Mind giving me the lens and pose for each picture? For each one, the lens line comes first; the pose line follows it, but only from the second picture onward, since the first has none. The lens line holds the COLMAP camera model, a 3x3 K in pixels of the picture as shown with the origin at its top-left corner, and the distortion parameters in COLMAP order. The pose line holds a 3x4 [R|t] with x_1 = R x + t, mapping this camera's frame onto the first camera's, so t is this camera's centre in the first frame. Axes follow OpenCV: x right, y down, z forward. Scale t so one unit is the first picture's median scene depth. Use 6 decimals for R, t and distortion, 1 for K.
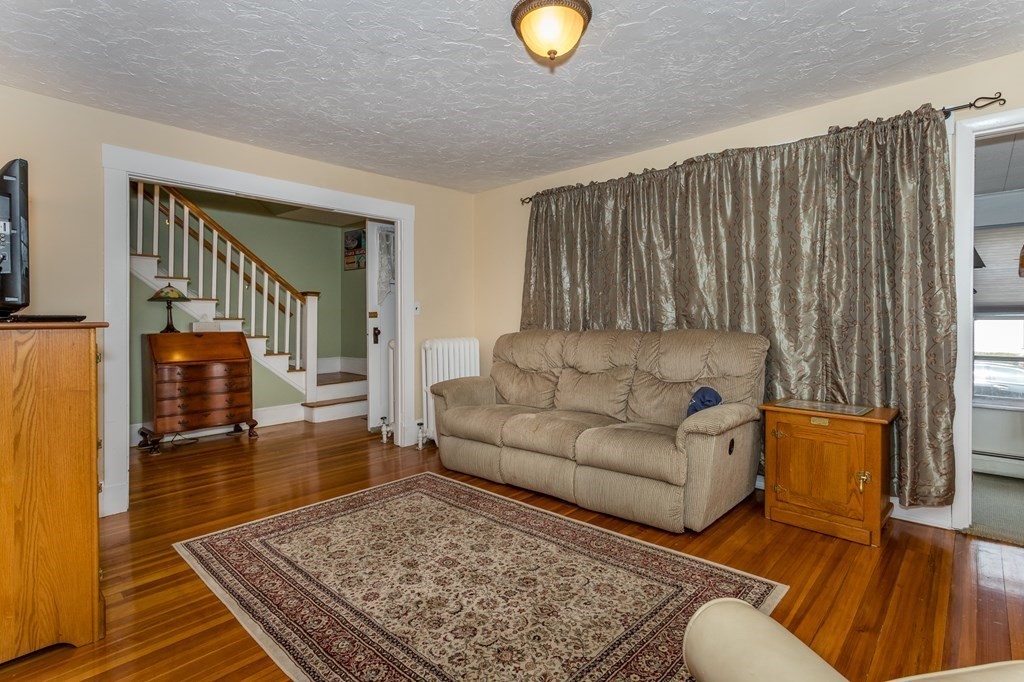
lens RADIAL K [[507.0, 0, 511.3], [0, 507.0, 326.9], [0, 0, 1]] dist [0.003918, 0.000747]
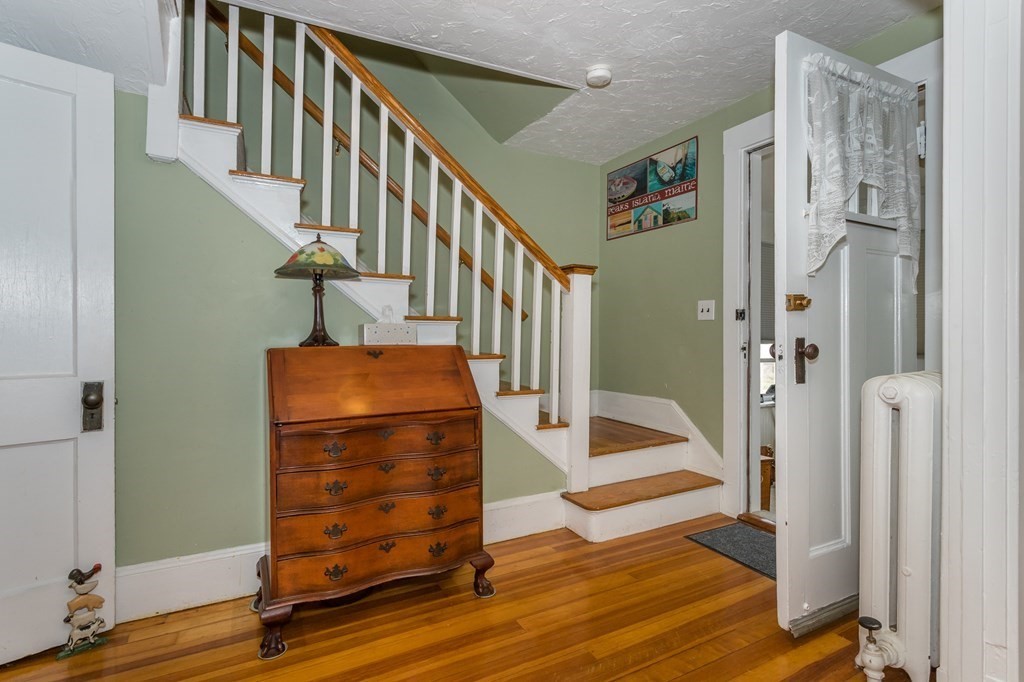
lens RADIAL K [[507.0, 0, 510.6], [0, 507.0, 335.8], [0, 0, 1]] dist [0.003918, 0.000747]
pose [[0.946543, 0.005537, -0.322530, -0.345408], [-0.008709, 0.999927, -0.008391, 0.004117], [0.322460, 0.010752, 0.946522, 0.593237]]
